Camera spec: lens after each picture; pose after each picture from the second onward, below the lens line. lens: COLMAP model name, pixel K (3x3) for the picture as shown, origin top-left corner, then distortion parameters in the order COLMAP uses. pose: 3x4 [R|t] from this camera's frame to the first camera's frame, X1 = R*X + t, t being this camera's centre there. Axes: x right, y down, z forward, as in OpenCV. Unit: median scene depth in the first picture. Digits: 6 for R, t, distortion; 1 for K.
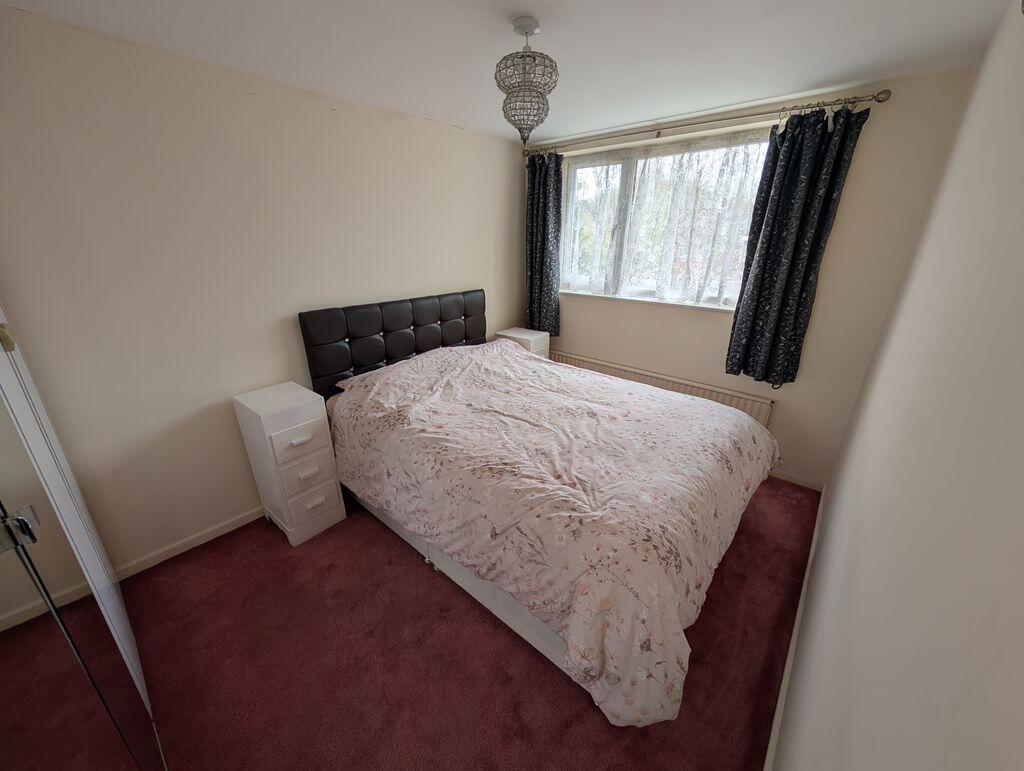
lens RADIAL K [[388.2, 0, 515.0], [0, 388.2, 386.4], [0, 0, 1]] dist [-0.002288, 0.000262]
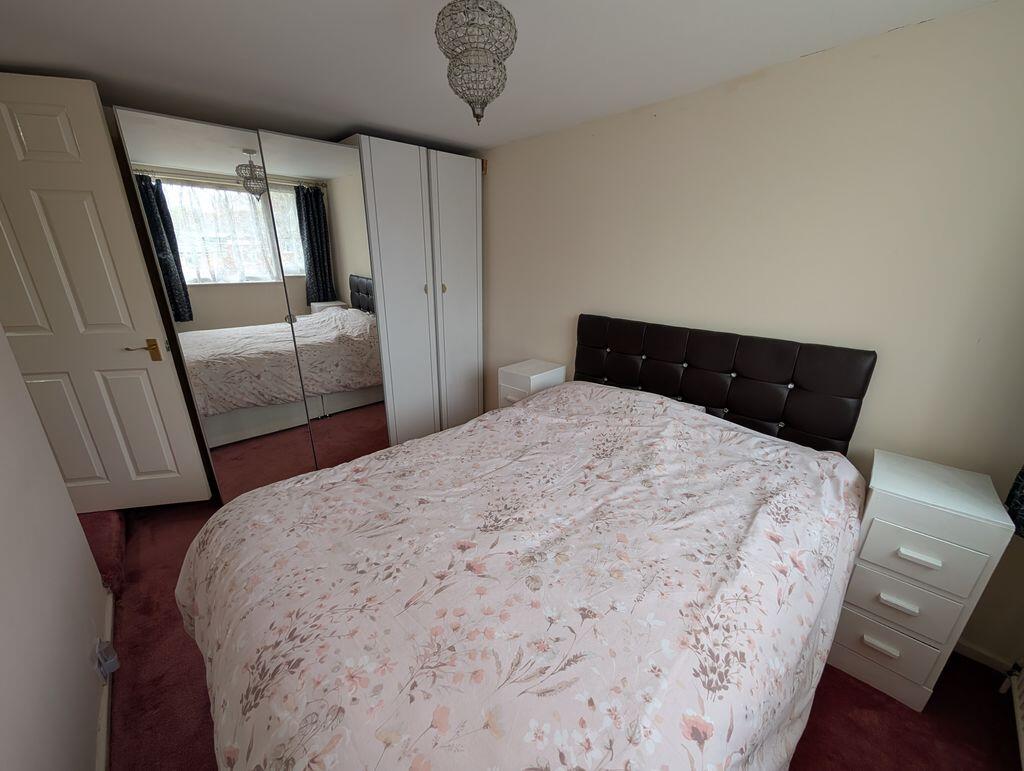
lens RADIAL K [[388.2, 0, 515.2], [0, 388.2, 385.7], [0, 0, 1]] dist [-0.002288, 0.000262]
pose [[-0.102321, 0.307995, -0.945870, 0.617281], [-0.363735, 0.873430, 0.323755, -0.295497], [0.925866, 0.377173, 0.022658, 0.829039]]
